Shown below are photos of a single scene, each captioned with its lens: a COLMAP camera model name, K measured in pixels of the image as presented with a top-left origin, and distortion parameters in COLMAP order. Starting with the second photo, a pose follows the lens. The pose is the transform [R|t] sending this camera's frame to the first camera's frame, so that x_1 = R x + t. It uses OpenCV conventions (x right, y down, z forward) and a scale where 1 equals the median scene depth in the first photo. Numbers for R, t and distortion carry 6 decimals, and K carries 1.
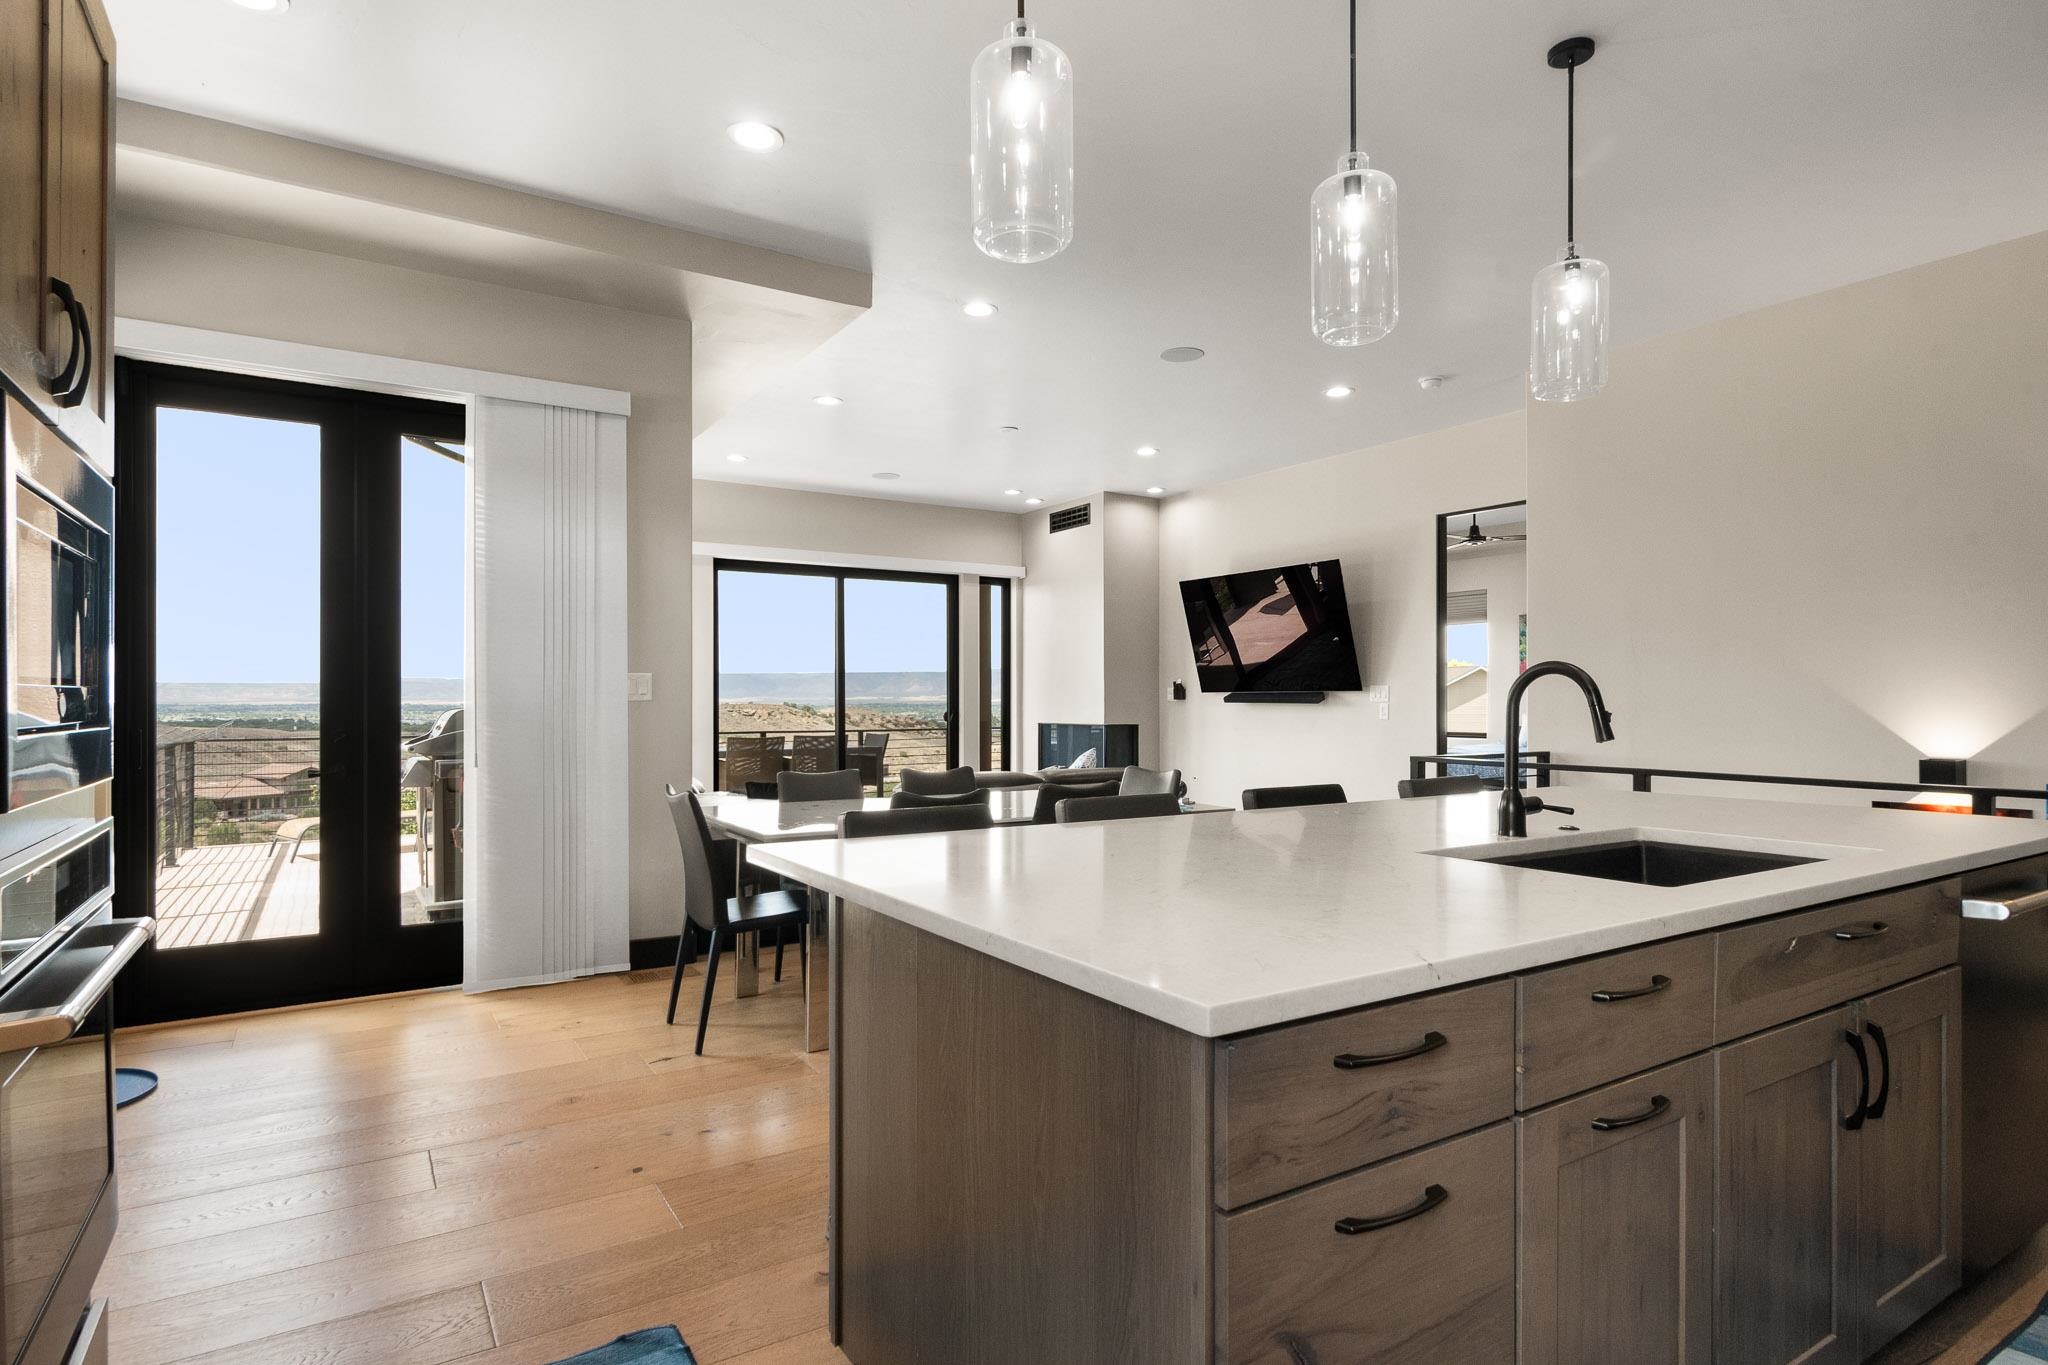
lens RADIAL K [[1054.8, 0, 1016.8], [0, 1054.8, 703.6], [0, 0, 1]] dist [0.000824, -0.002169]
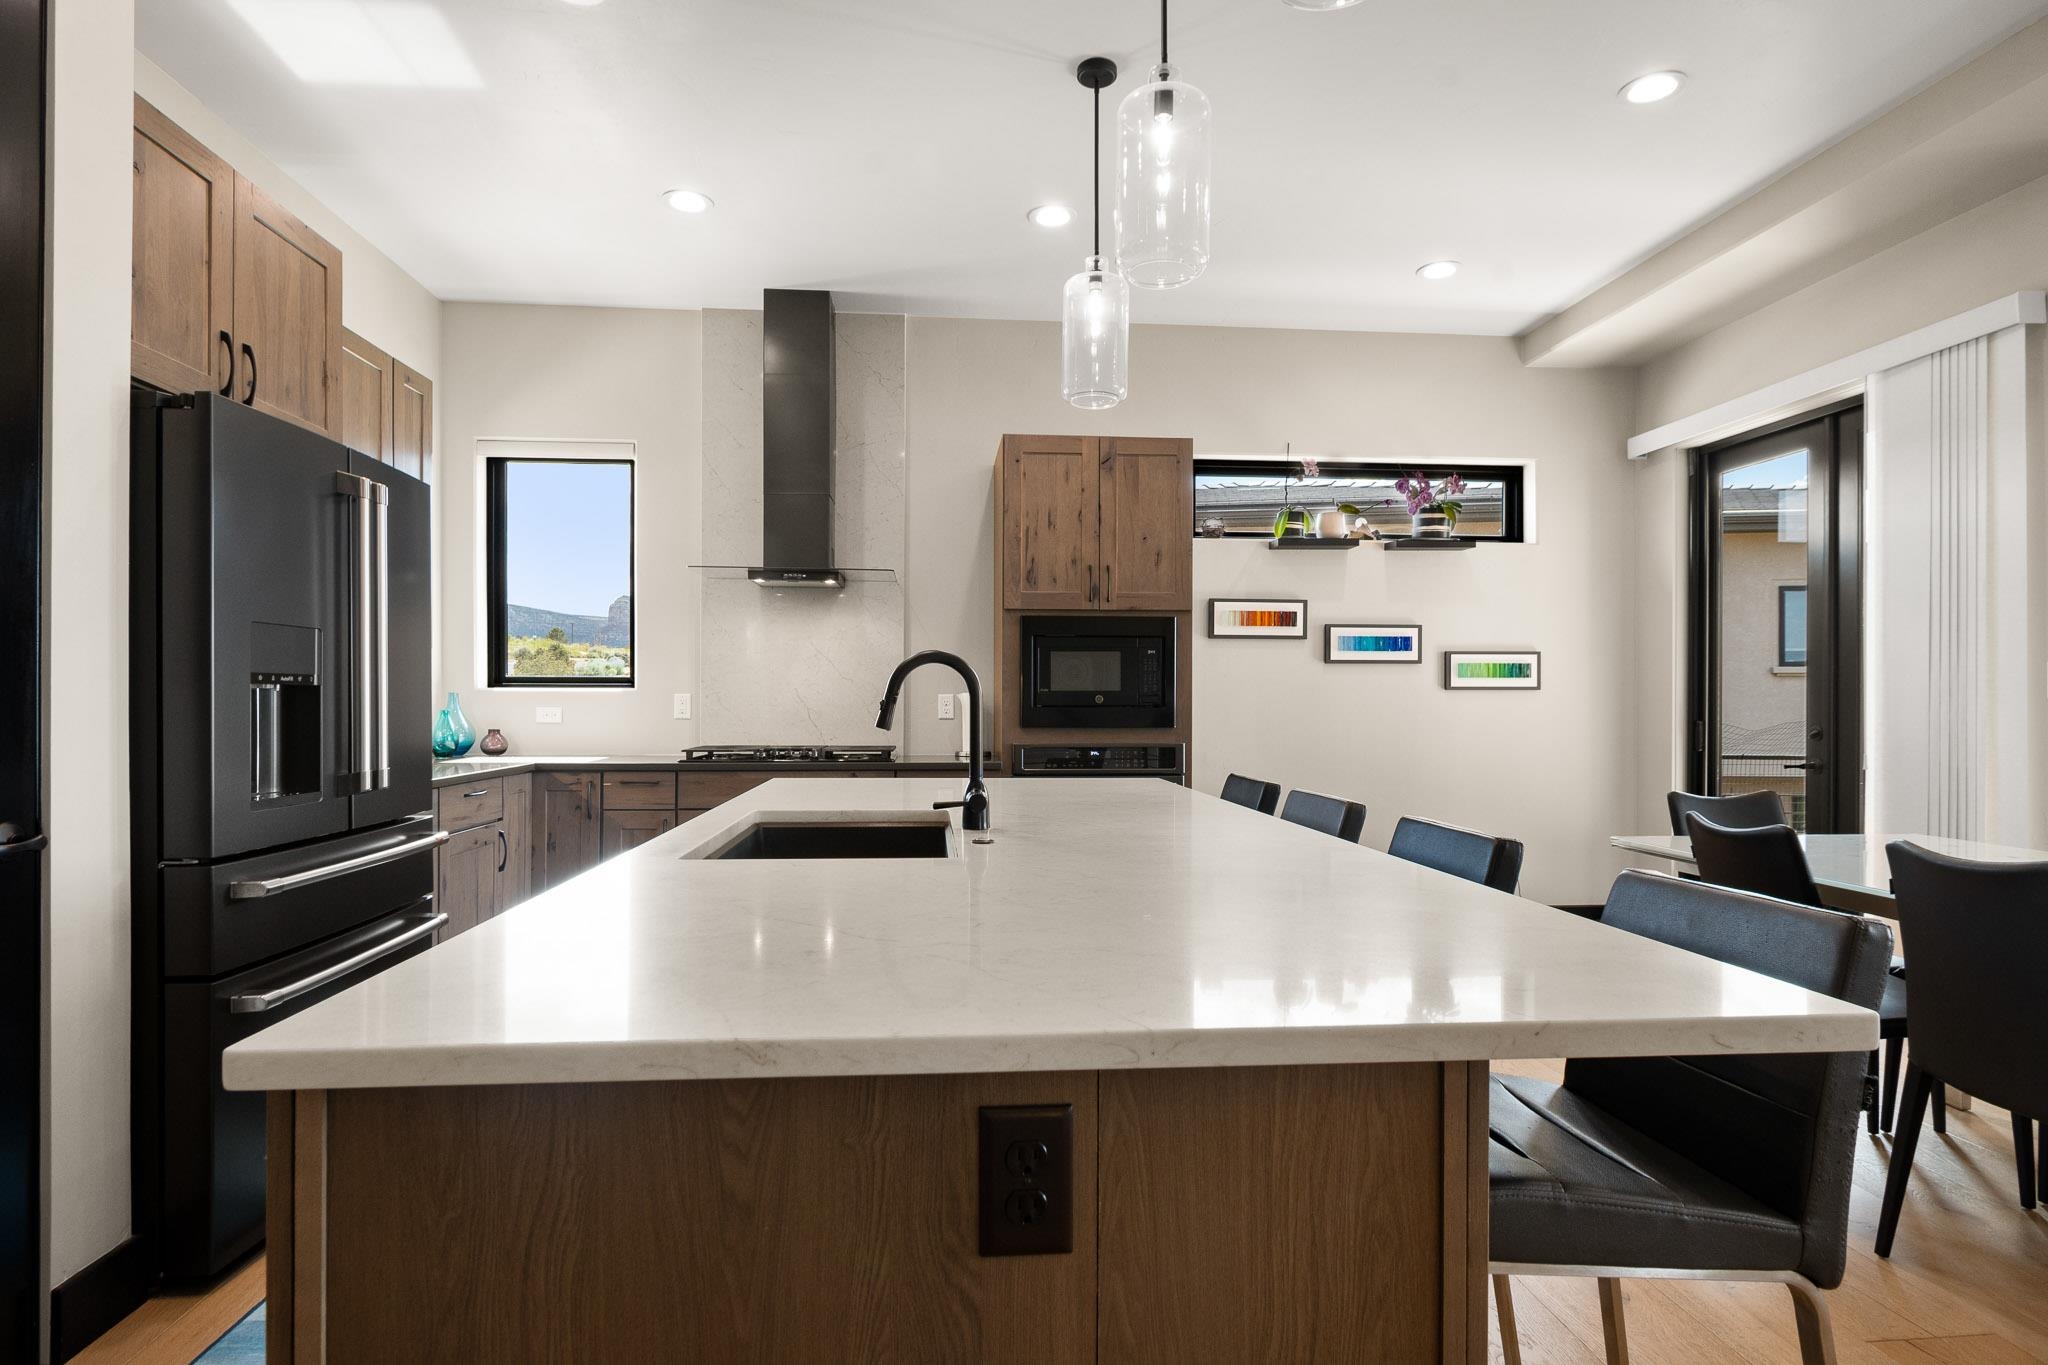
lens RADIAL K [[1054.8, 0, 1016.8], [0, 1054.8, 703.6], [0, 0, 1]] dist [0.000824, -0.002169]
pose [[-0.459312, -0.000068, -0.888275, 0.293726], [-0.003832, 0.999991, 0.001905, -0.000322], [0.888267, 0.004279, -0.459308, 0.336864]]
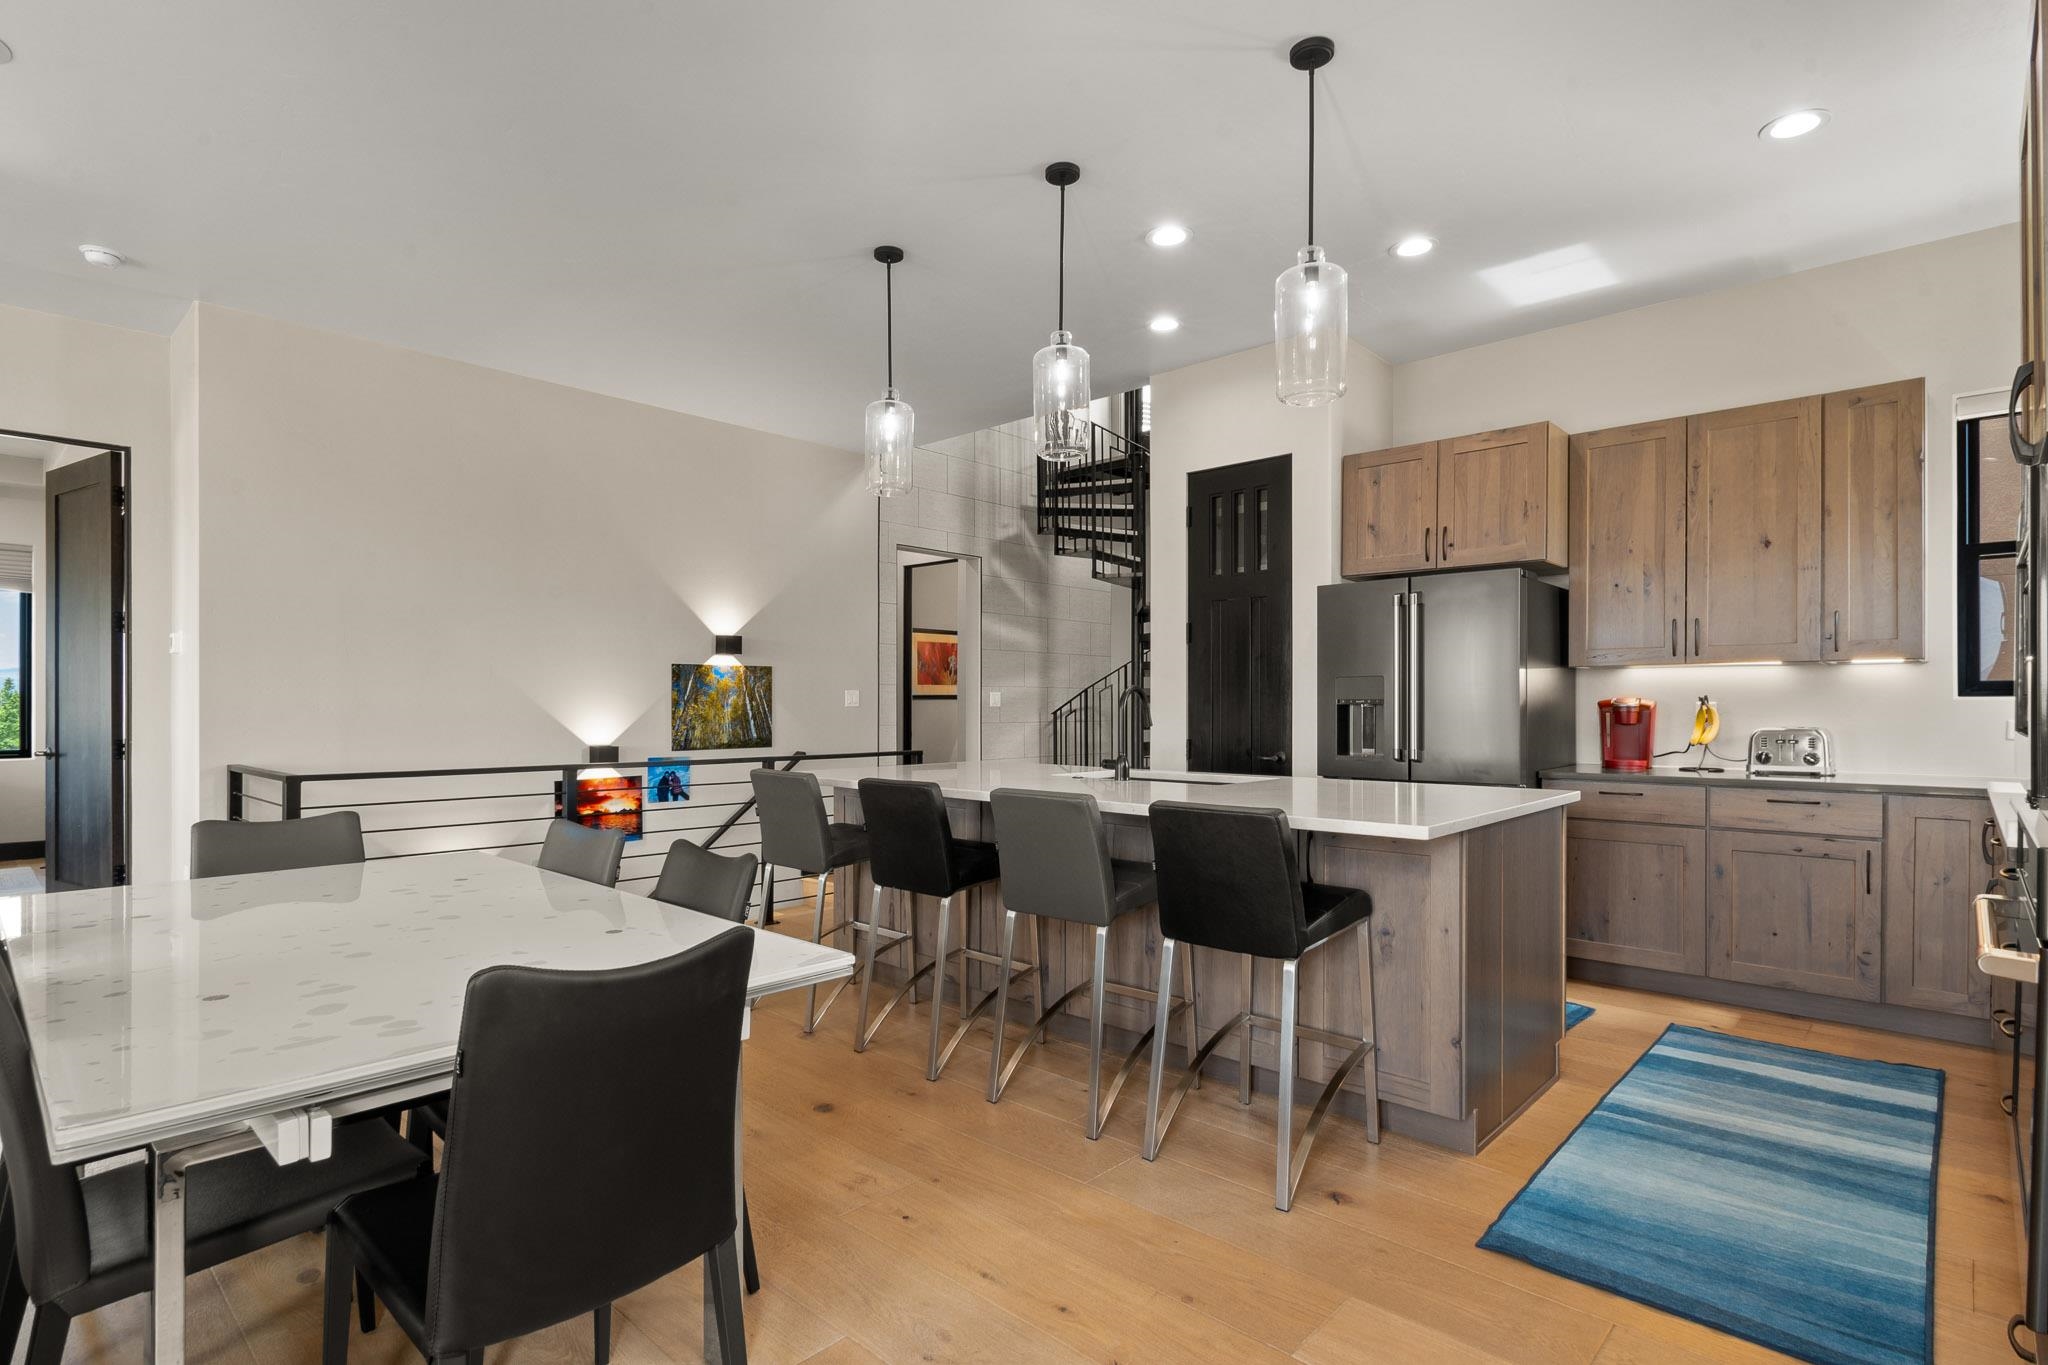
lens RADIAL K [[1008.5, 0, 1019.1], [0, 1008.5, 696.2], [0, 0, 1]] dist [0.000932, -0.000044]
pose [[-0.280613, 0.017300, 0.959665, -0.257036], [-0.000650, 0.999834, -0.018215, 0.000597], [-0.959821, -0.005735, -0.280555, 0.372452]]
